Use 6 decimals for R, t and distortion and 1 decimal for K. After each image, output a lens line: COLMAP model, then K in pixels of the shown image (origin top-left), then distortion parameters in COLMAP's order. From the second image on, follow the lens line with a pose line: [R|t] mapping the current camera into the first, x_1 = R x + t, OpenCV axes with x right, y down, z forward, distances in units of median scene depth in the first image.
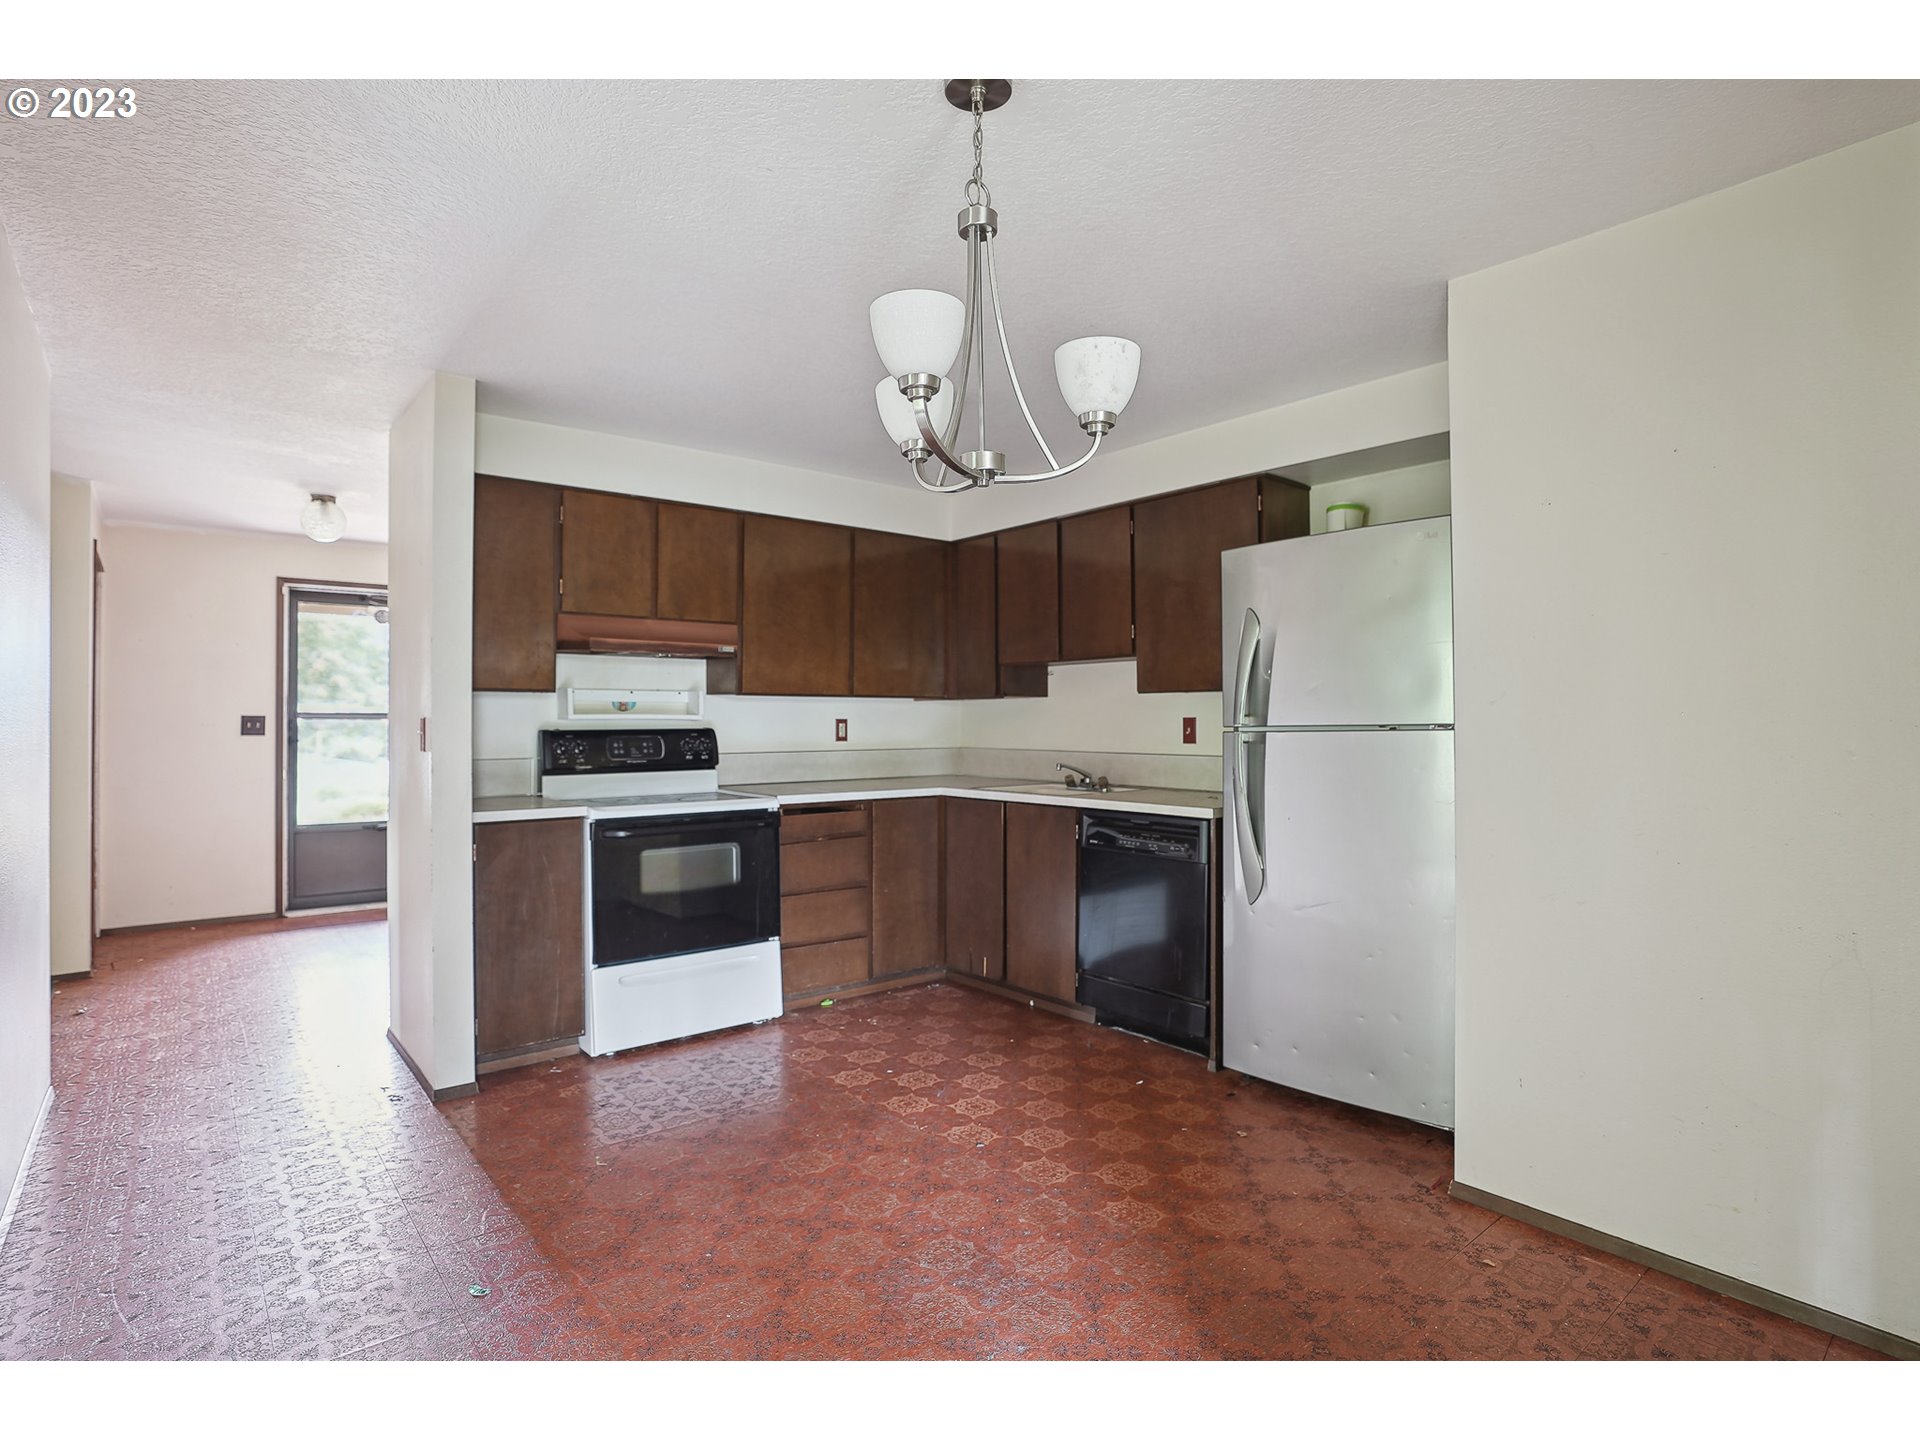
lens RADIAL K [[951.3, 0, 958.5], [0, 951.3, 718.7], [0, 0, 1]] dist [-0.033292, -0.000073]
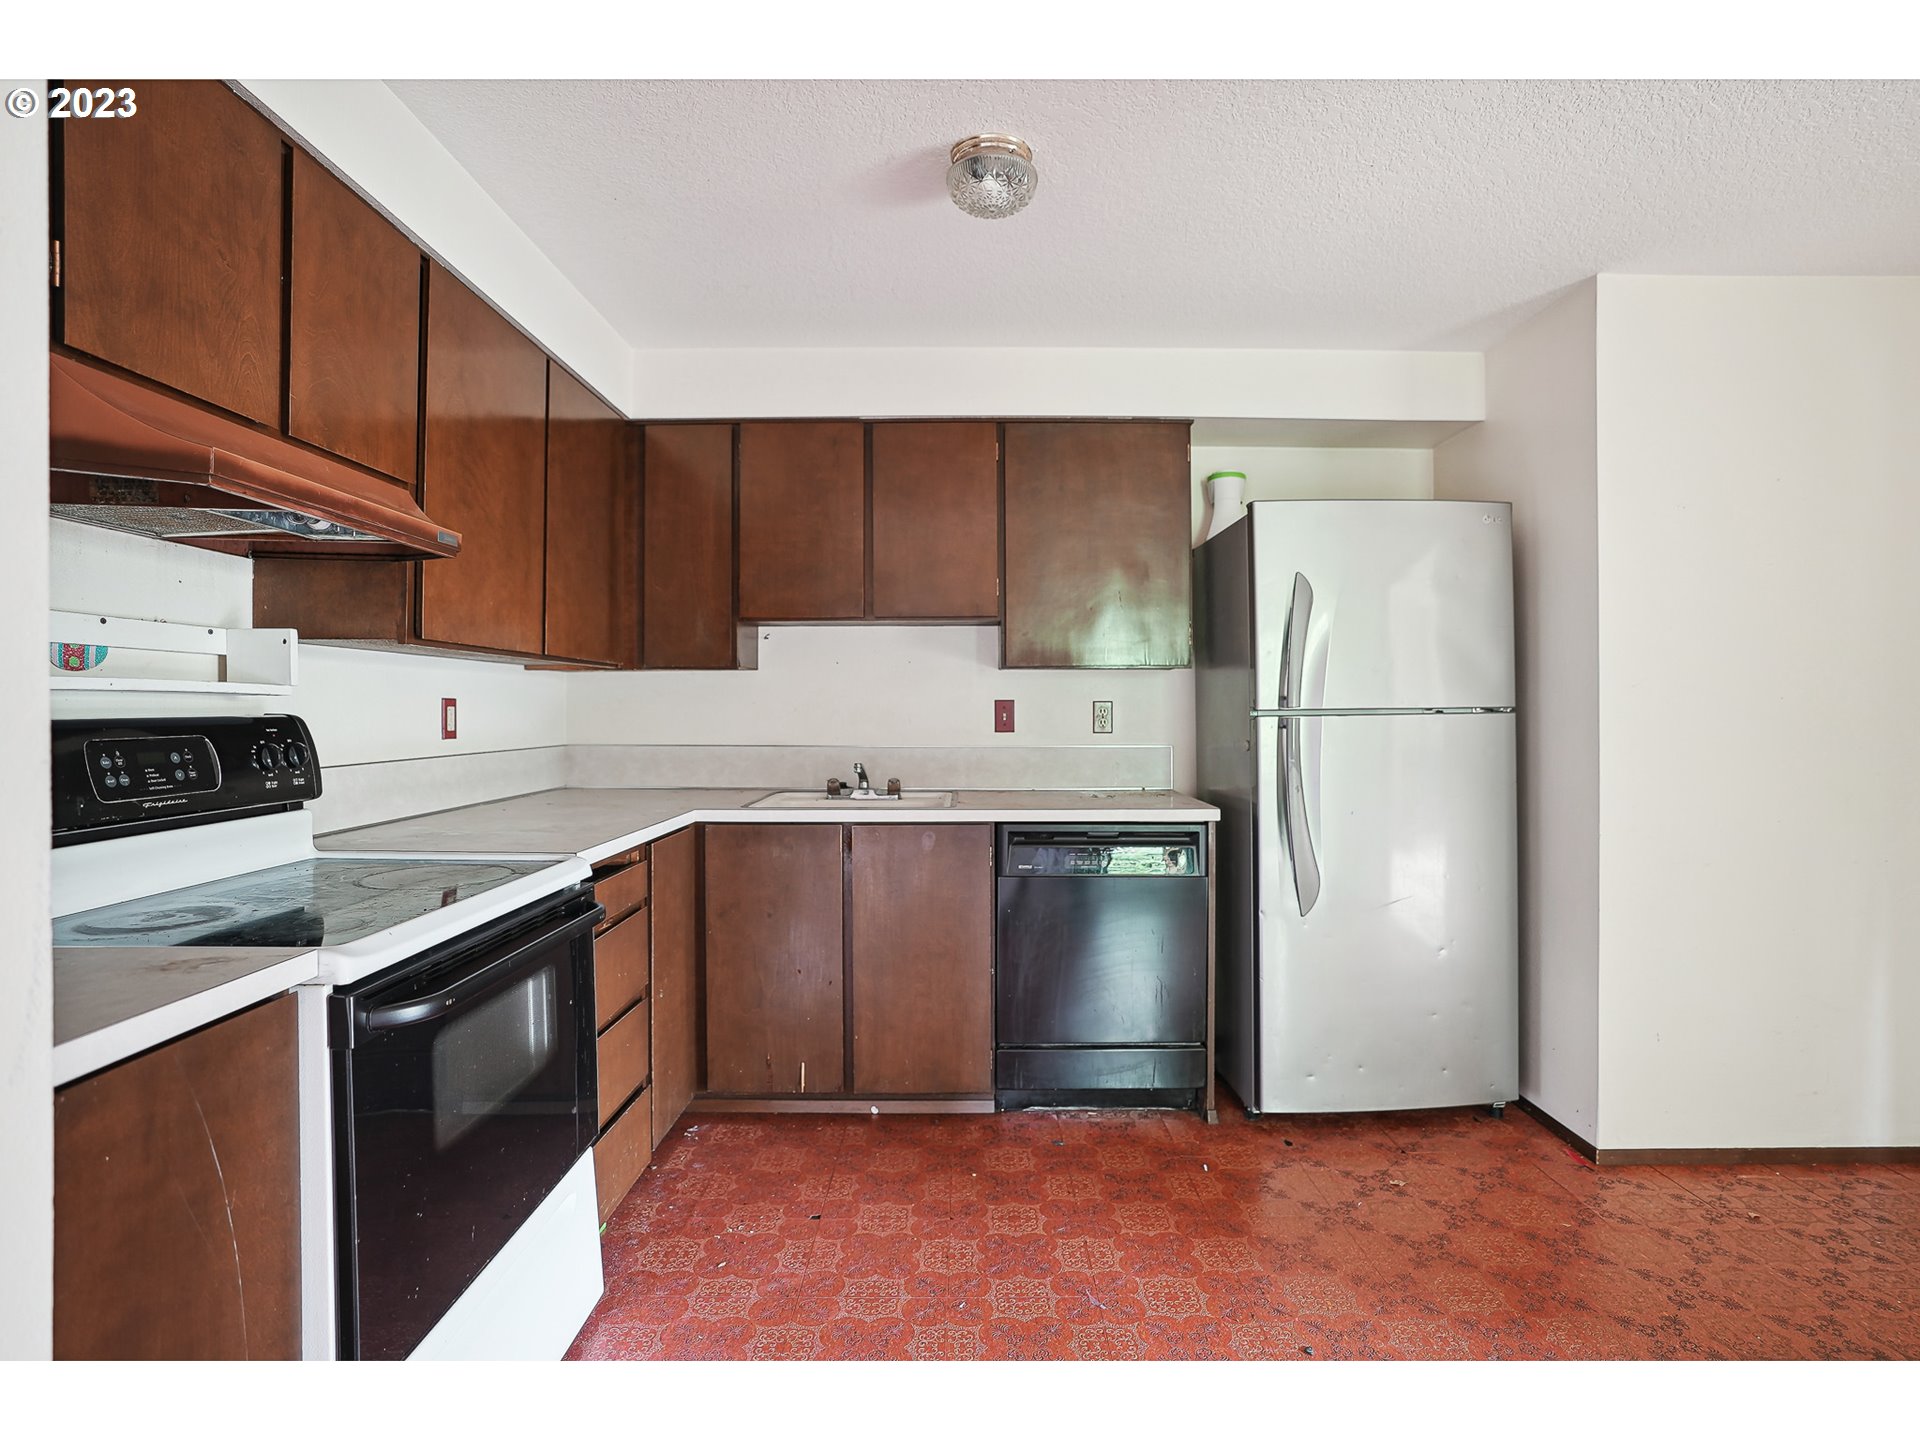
lens RADIAL K [[951.3, 0, 960.7], [0, 951.3, 717.9], [0, 0, 1]] dist [-0.033292, -0.000073]
pose [[0.646924, -0.005340, 0.762536, -0.411895], [-0.003783, 0.999941, 0.010211, 0.005861], [-0.762545, -0.009490, 0.646865, 0.512418]]
